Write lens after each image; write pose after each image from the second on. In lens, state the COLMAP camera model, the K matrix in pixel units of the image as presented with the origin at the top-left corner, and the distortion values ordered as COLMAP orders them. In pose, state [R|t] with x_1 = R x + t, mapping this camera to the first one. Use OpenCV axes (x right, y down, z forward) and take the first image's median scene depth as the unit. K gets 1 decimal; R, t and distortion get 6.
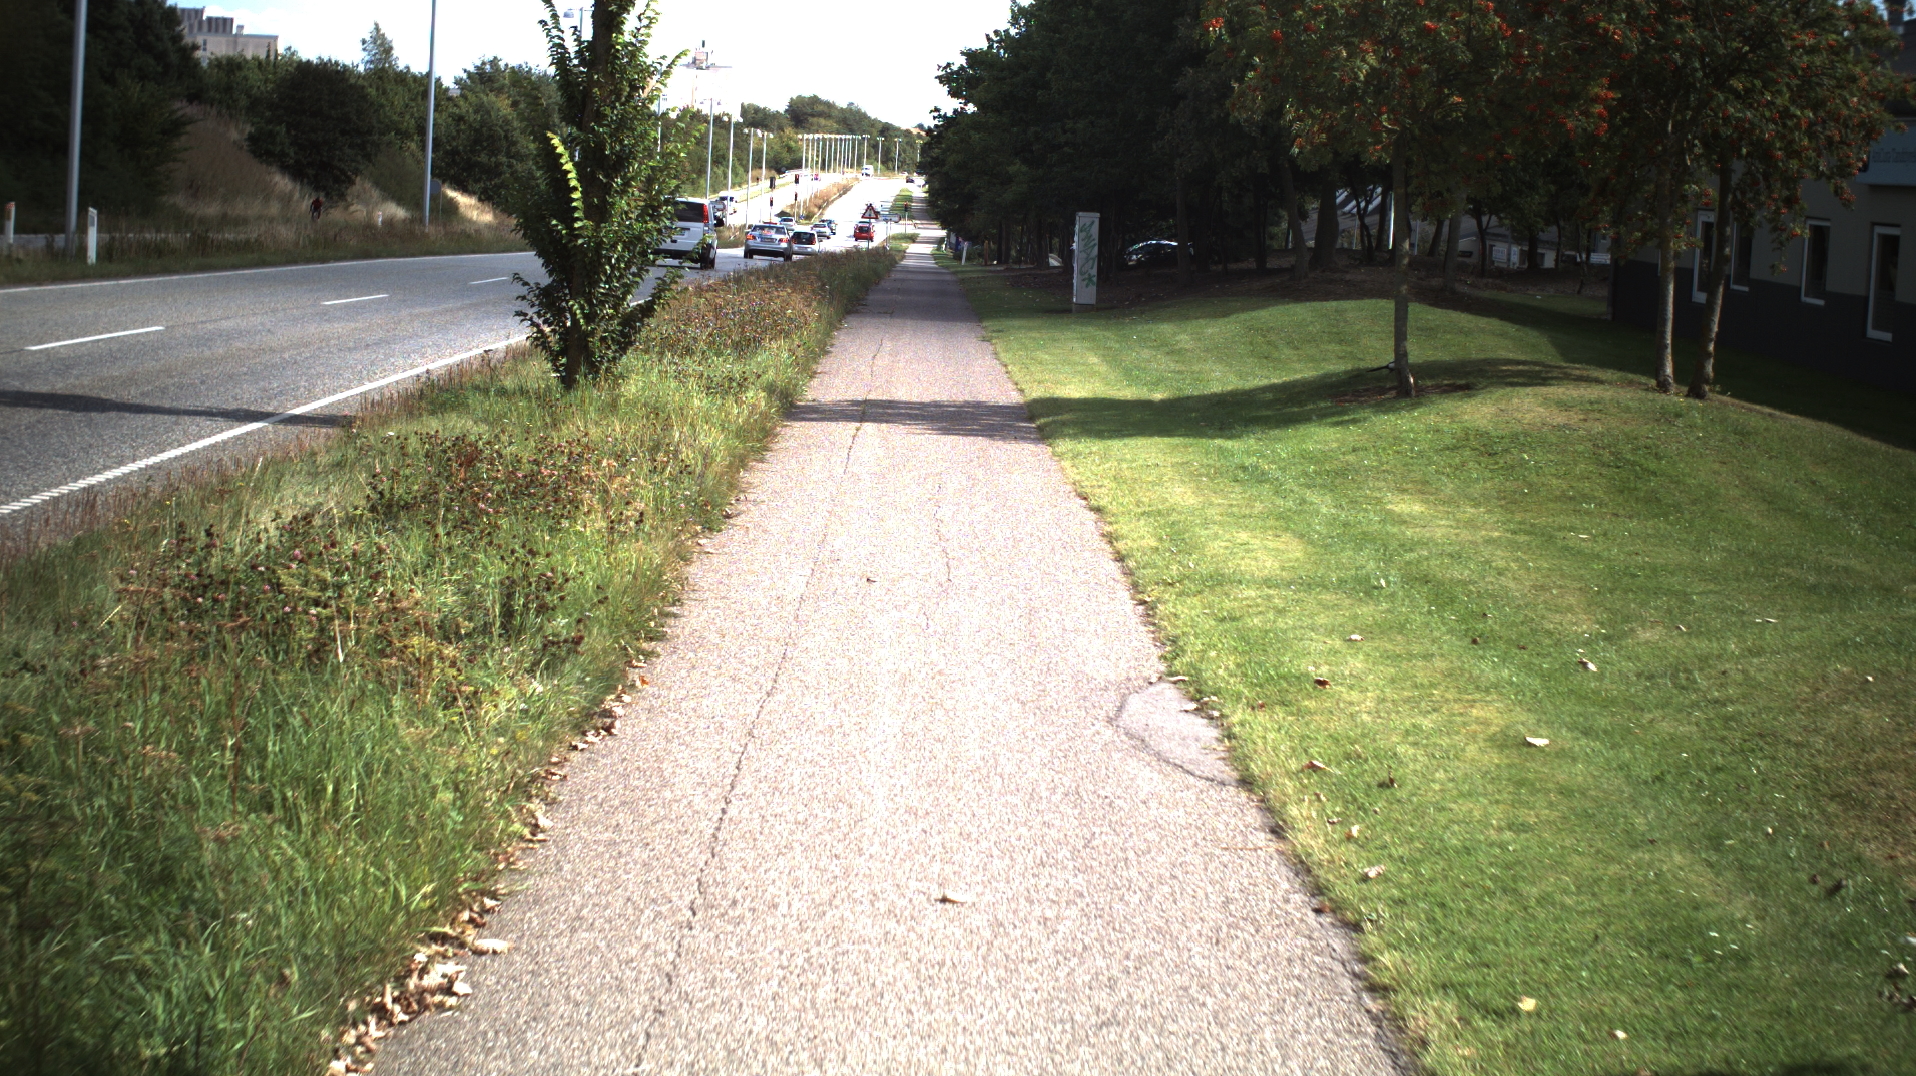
lens RADIAL K [[3305.2, 0, 956.1], [0, 3305.2, 537.8], [0, 0, 1]] dist [-0.288173, 0.253782]
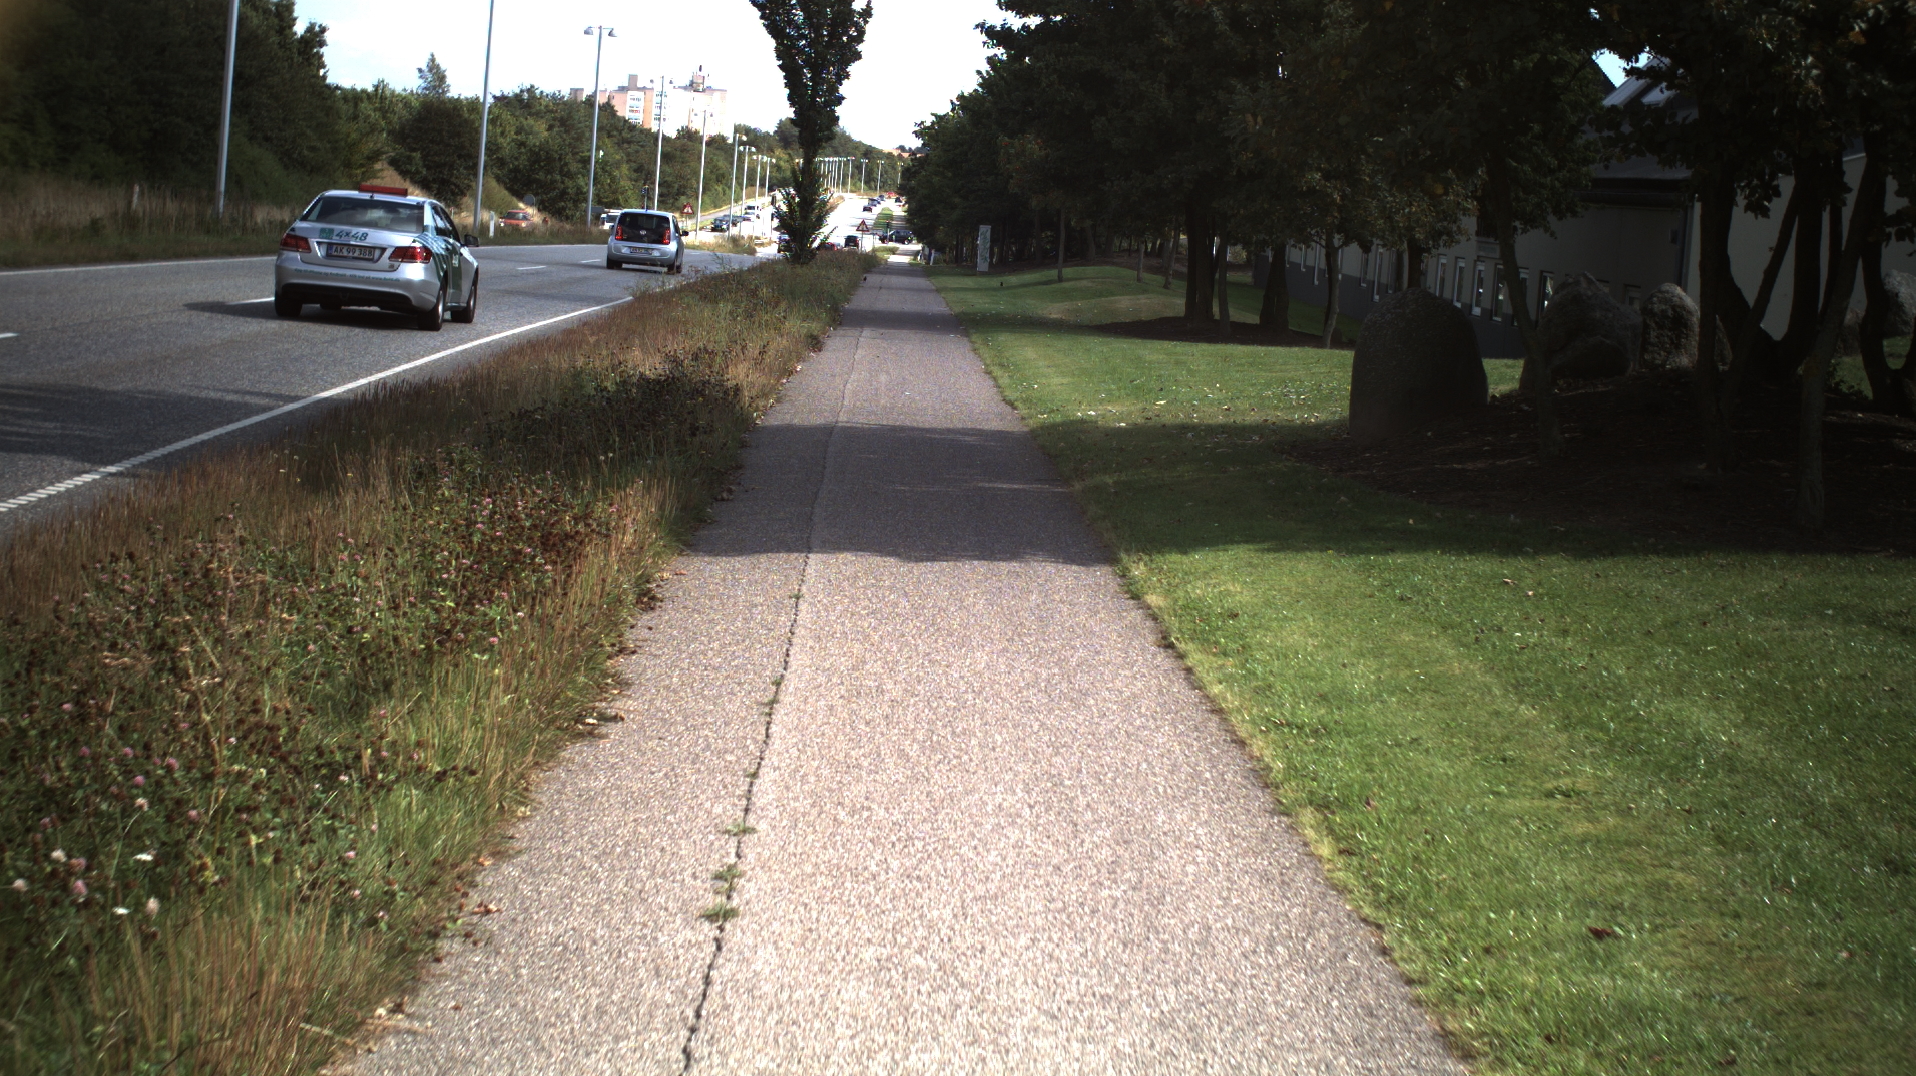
lens RADIAL K [[3305.2, 0, 956.1], [0, 3305.2, 537.8], [0, 0, 1]] dist [-0.288173, 0.253782]
pose [[0.999751, 0.020728, 0.008216, 0.002980], [-0.020679, 0.999768, -0.006006, 0.030002], [-0.008338, 0.005834, 0.999948, -0.290399]]
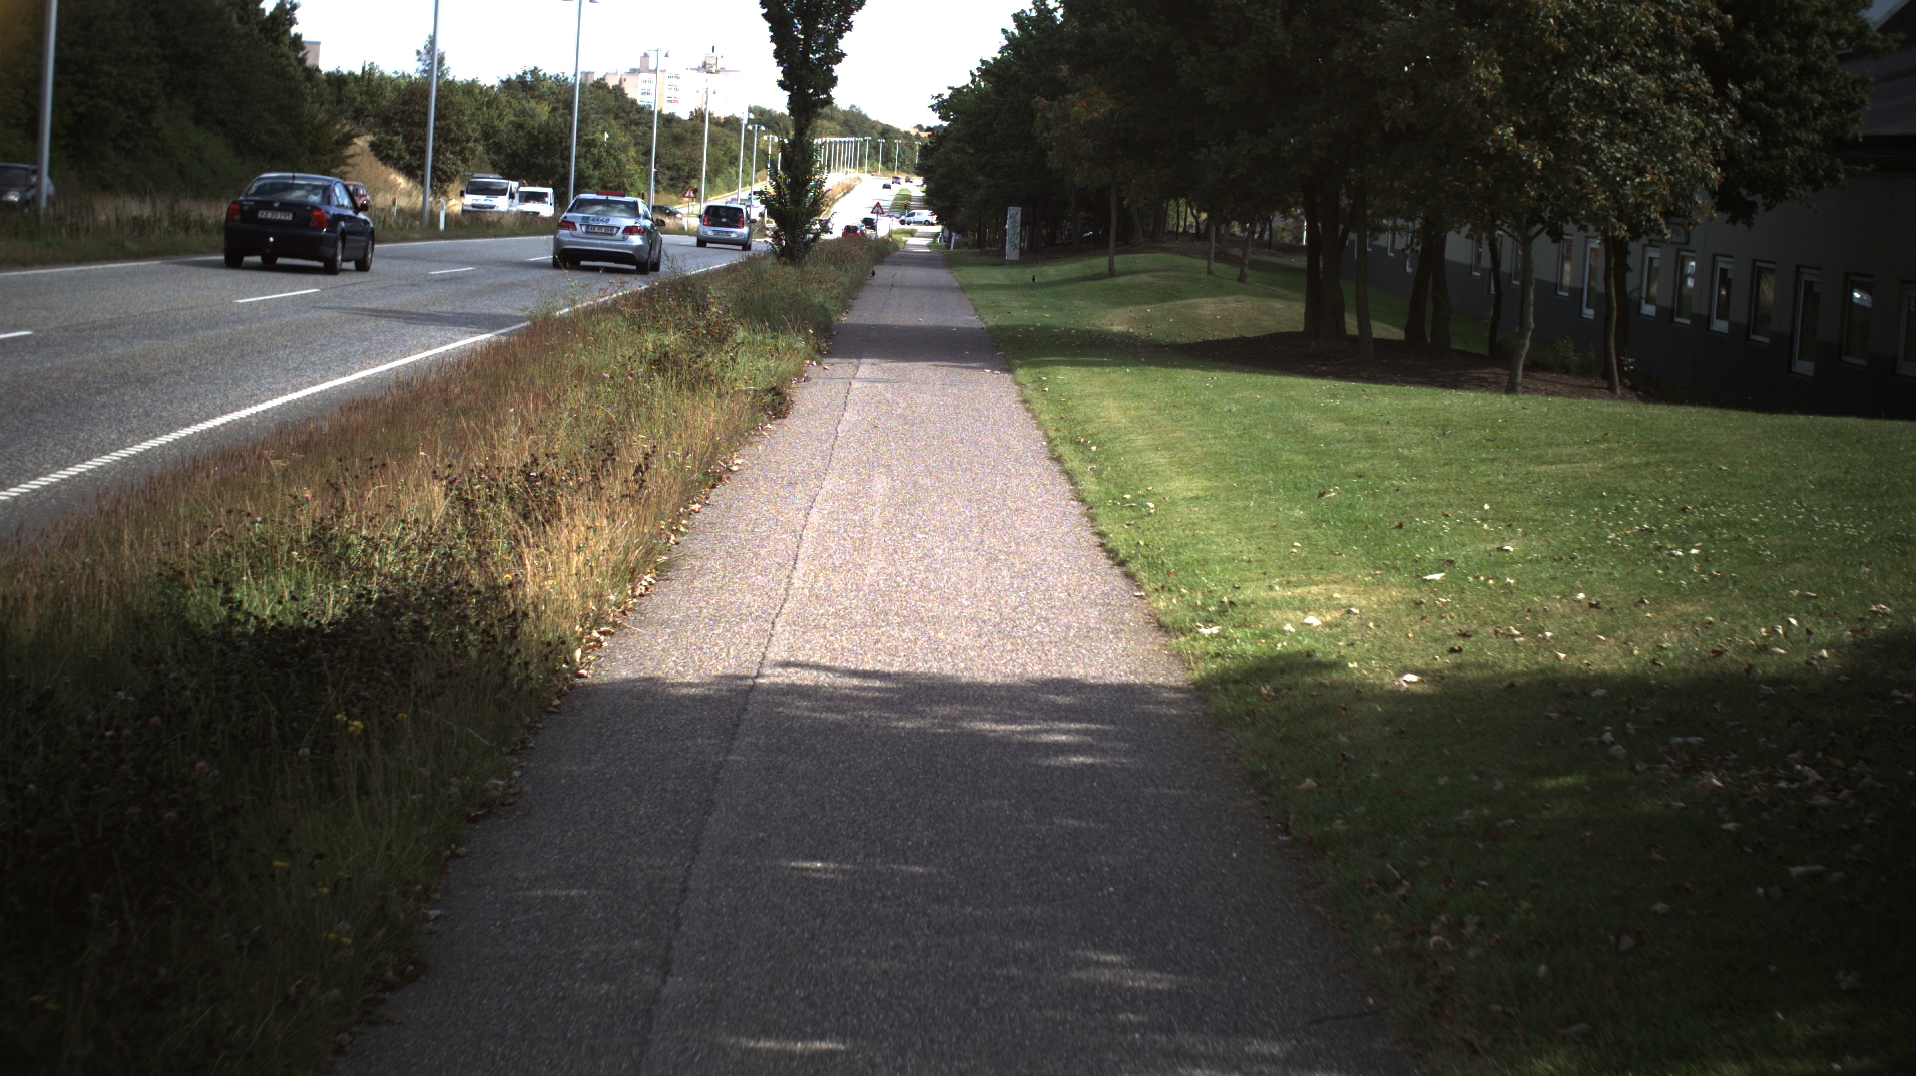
lens RADIAL K [[3305.2, 0, 956.1], [0, 3305.2, 537.8], [0, 0, 1]] dist [-0.288173, 0.253782]
pose [[0.999979, 0.006401, 0.001114, 0.002589], [-0.006402, 0.999979, 0.000246, 0.021620], [-0.001112, -0.000253, 0.999999, -0.211199]]
